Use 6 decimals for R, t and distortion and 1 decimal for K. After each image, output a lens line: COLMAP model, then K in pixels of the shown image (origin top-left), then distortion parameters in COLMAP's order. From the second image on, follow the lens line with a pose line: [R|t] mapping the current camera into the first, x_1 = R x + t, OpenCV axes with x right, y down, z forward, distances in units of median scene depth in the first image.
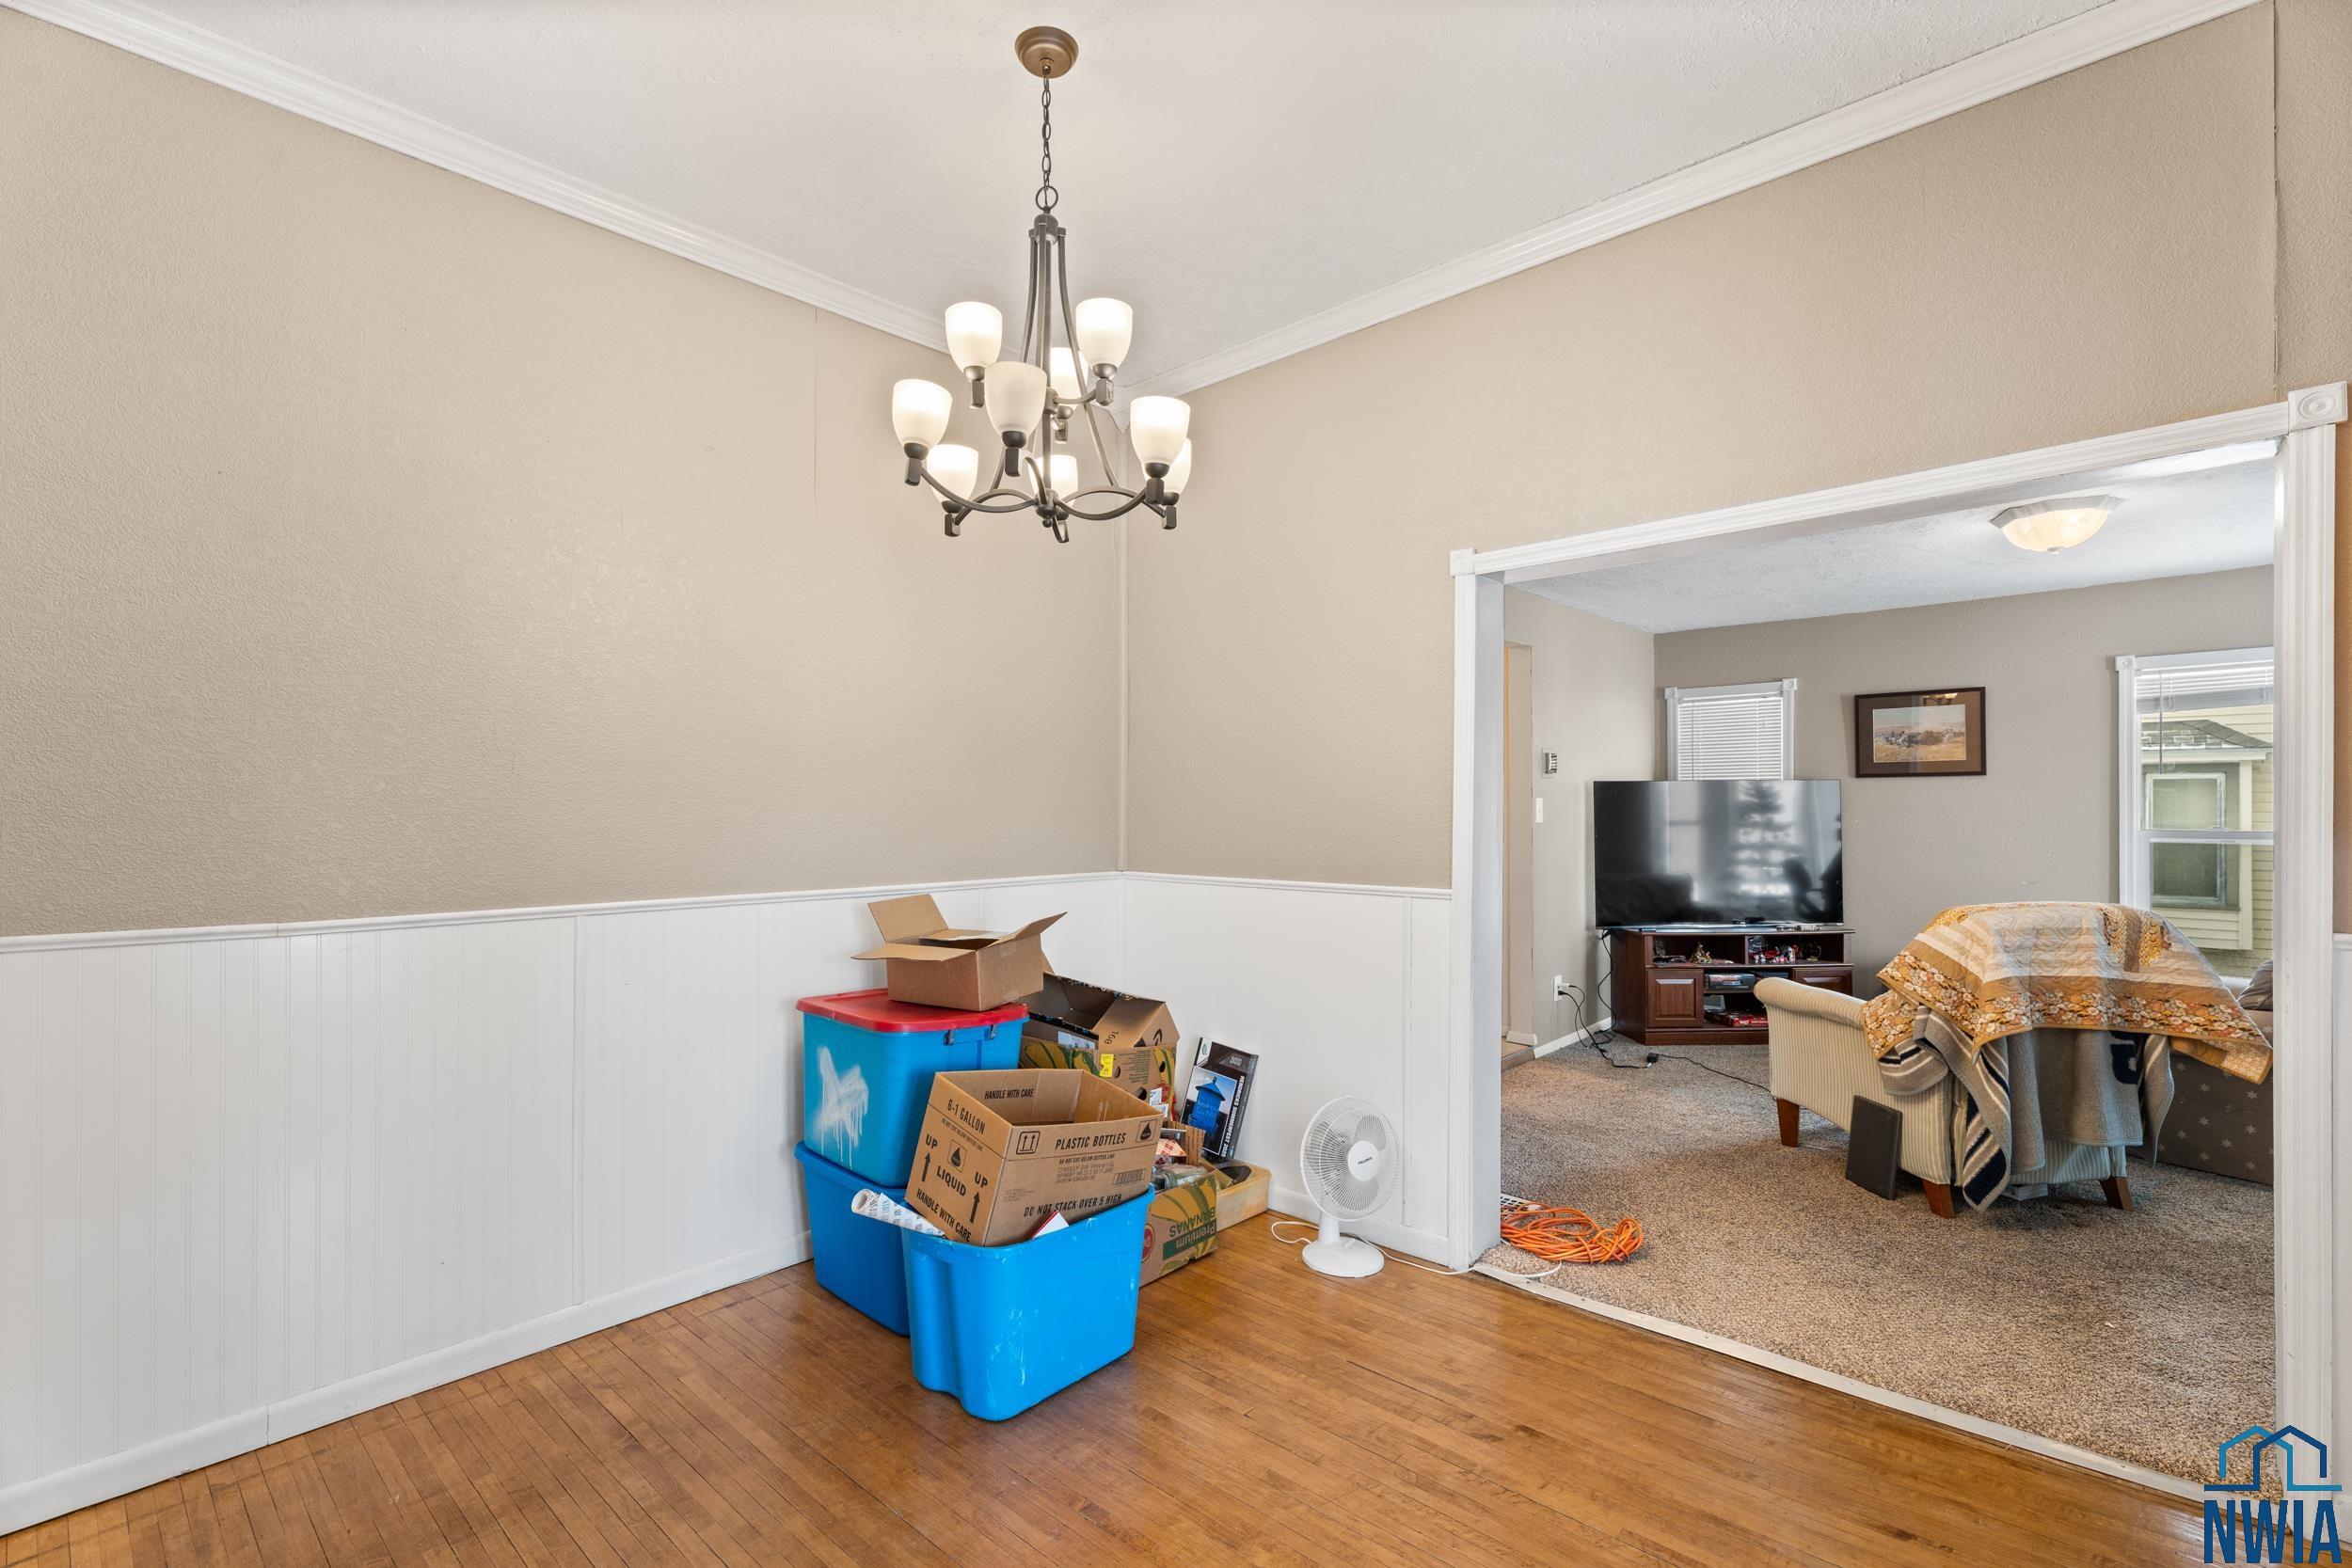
lens RADIAL K [[1082.1, 0, 1168.3], [0, 1082.1, 795.3], [0, 0, 1]] dist [-0.000870, -0.000664]
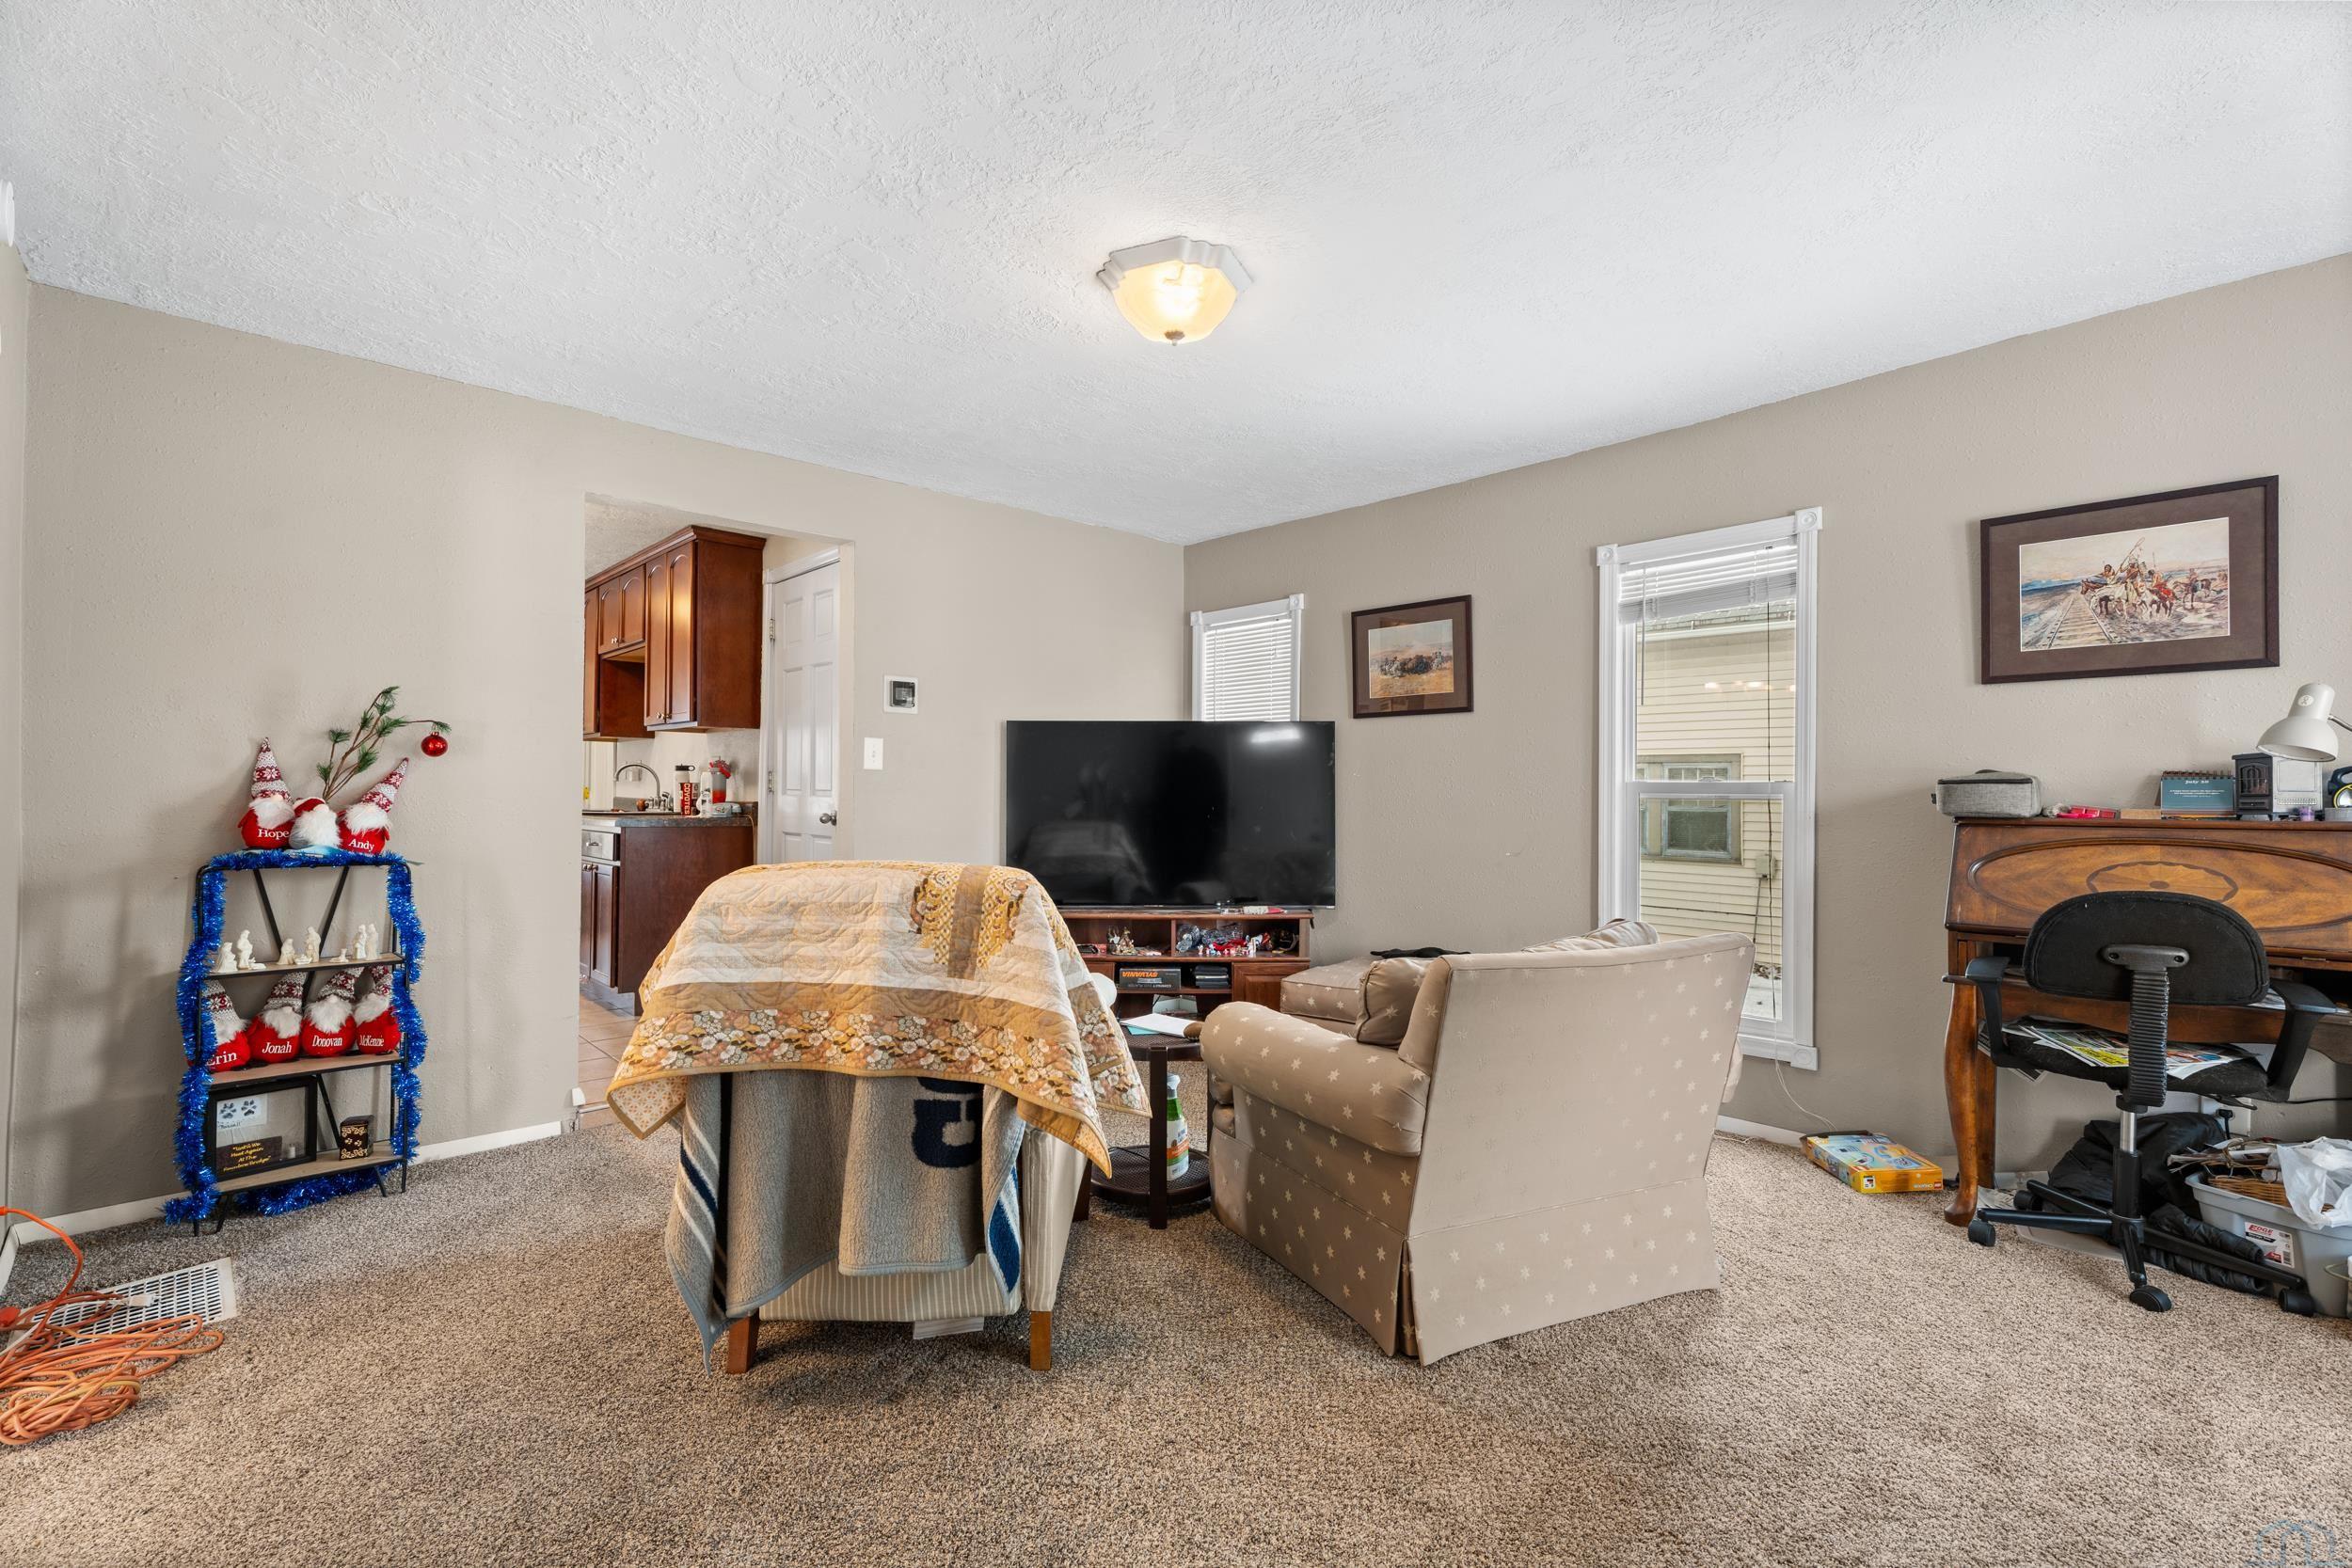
lens RADIAL K [[1082.1, 0, 1174.4], [0, 1082.1, 784.0], [0, 0, 1]] dist [-0.000870, -0.000664]
pose [[0.998754, 0.009692, -0.048963, 0.631719], [-0.009429, 0.999940, 0.005603, 0.031823], [0.049014, -0.005134, 0.998785, 0.251885]]
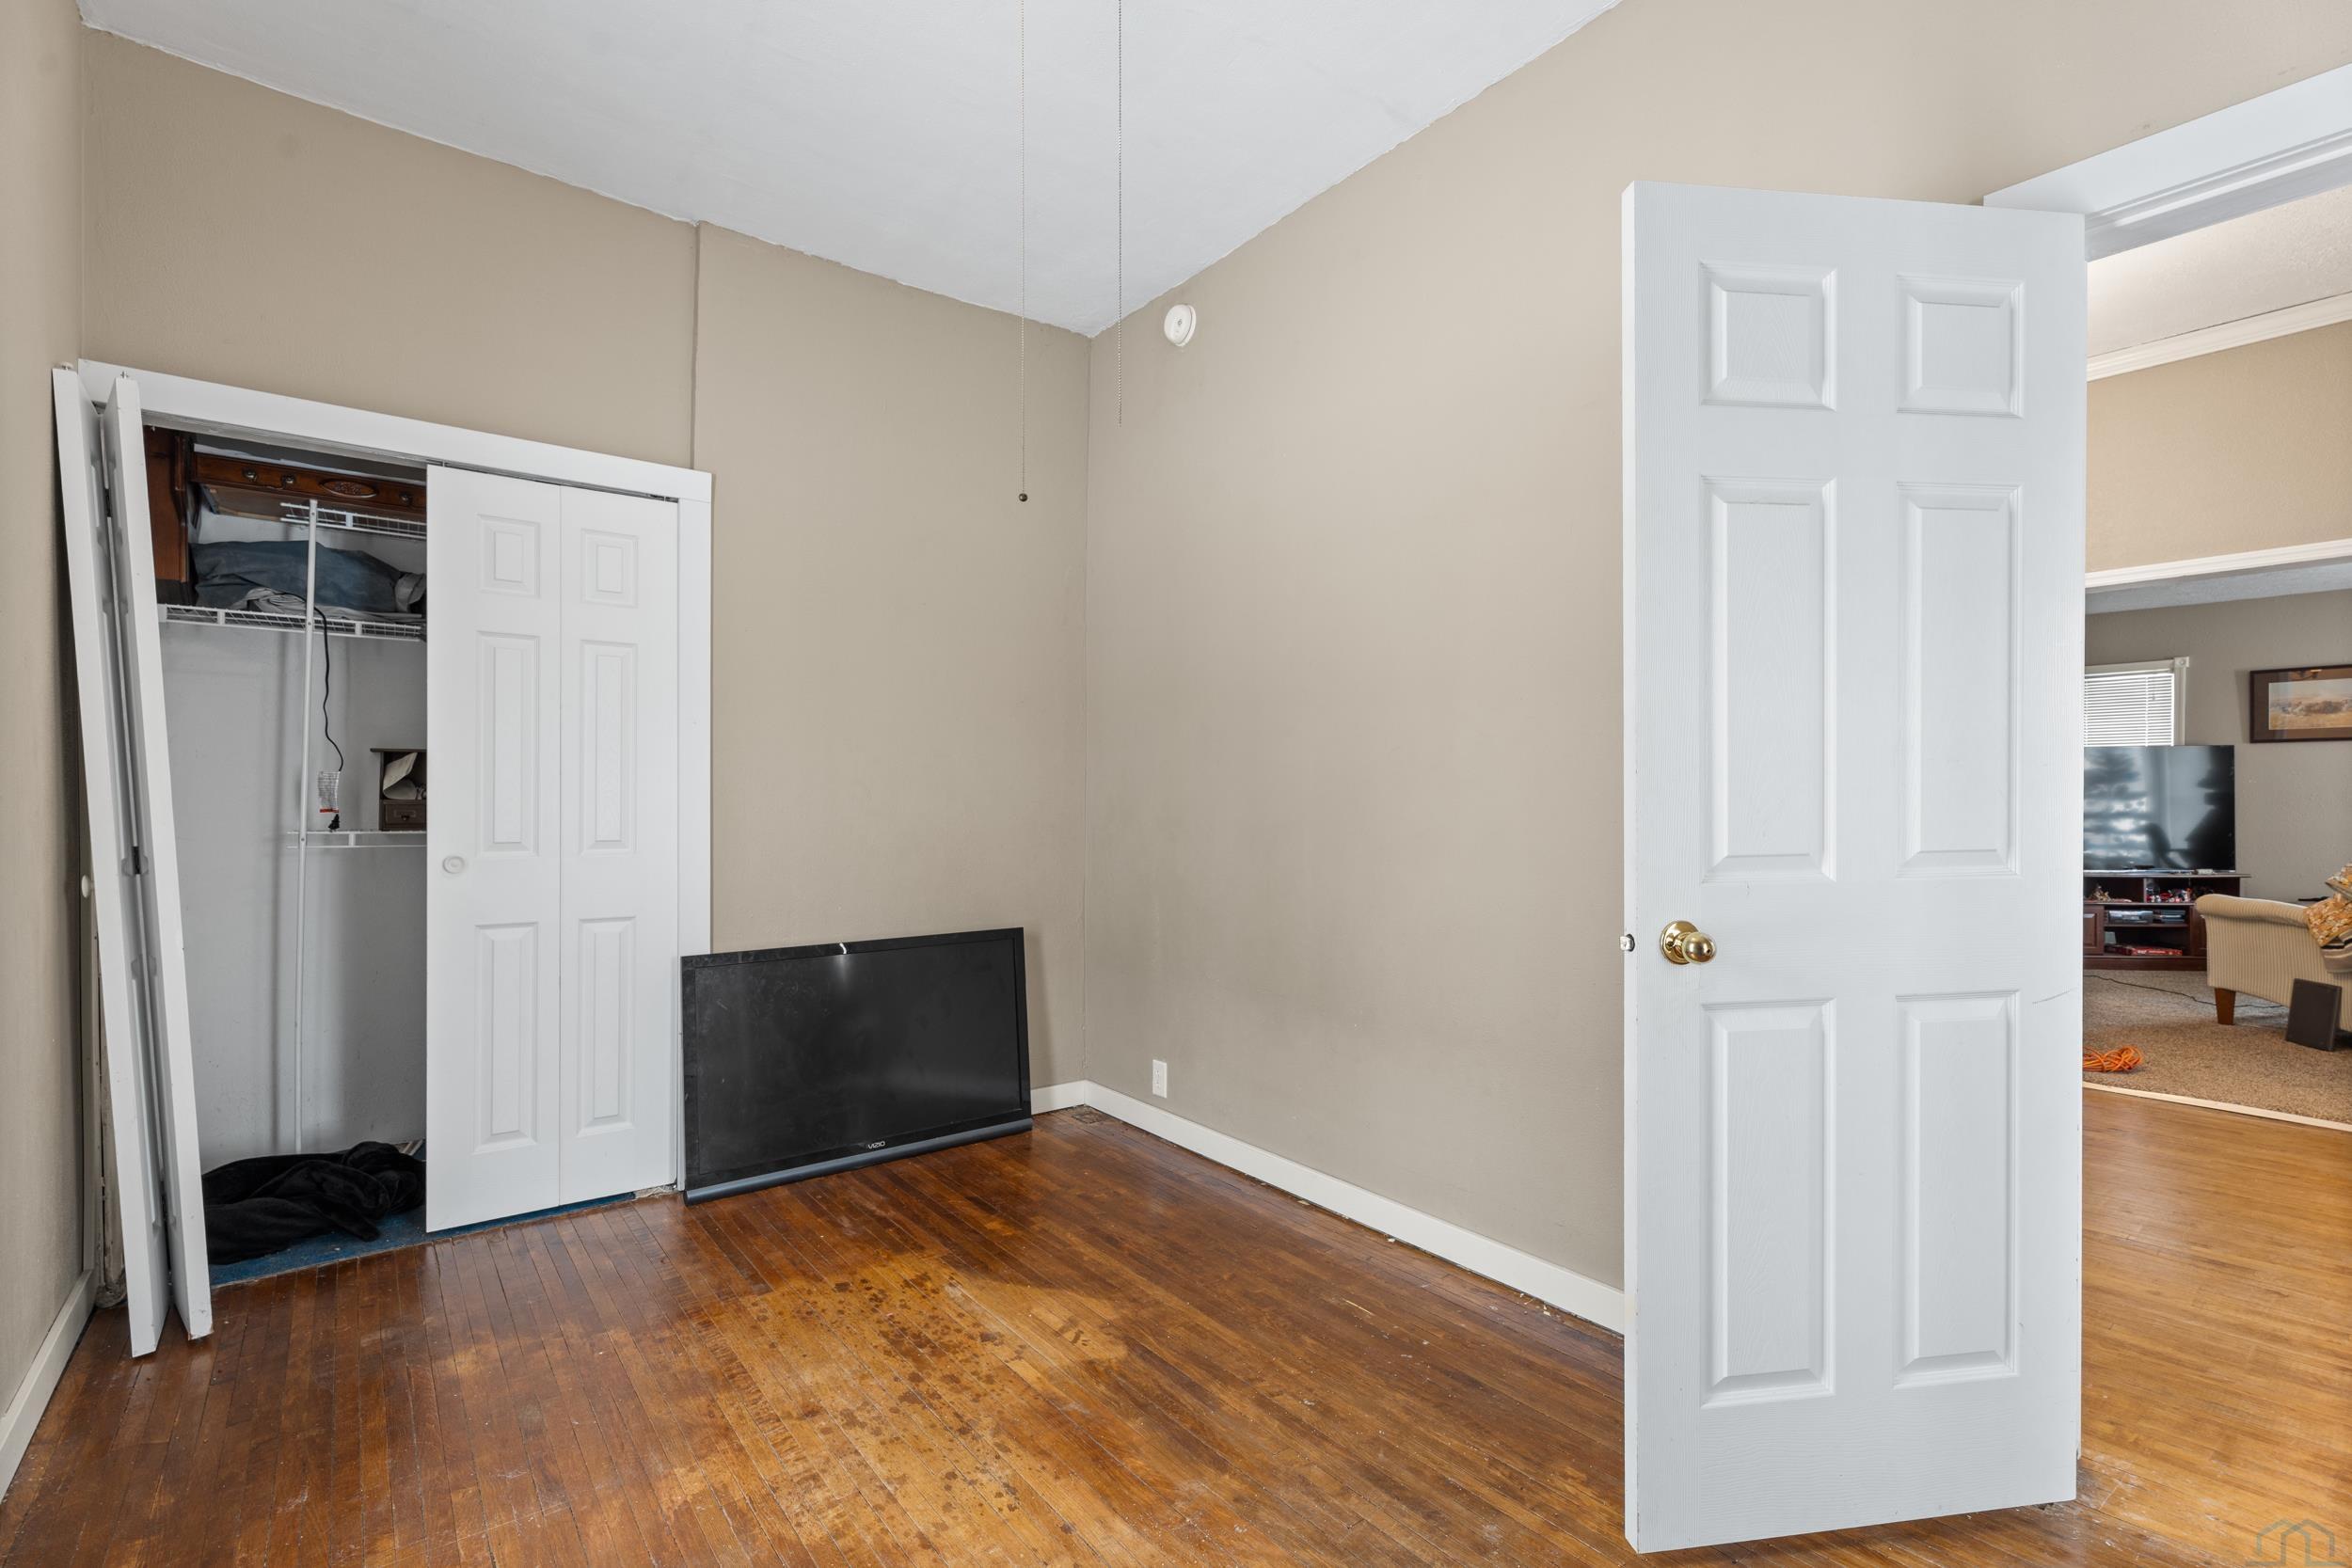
lens RADIAL K [[1082.1, 0, 1181.0], [0, 1082.1, 790.6], [0, 0, 1]] dist [-0.000870, -0.000664]
pose [[0.987460, 0.004626, -0.157802, -0.343033], [-0.002646, 0.999915, 0.012756, 0.025409], [0.157848, -0.012179, 0.987388, -0.350164]]
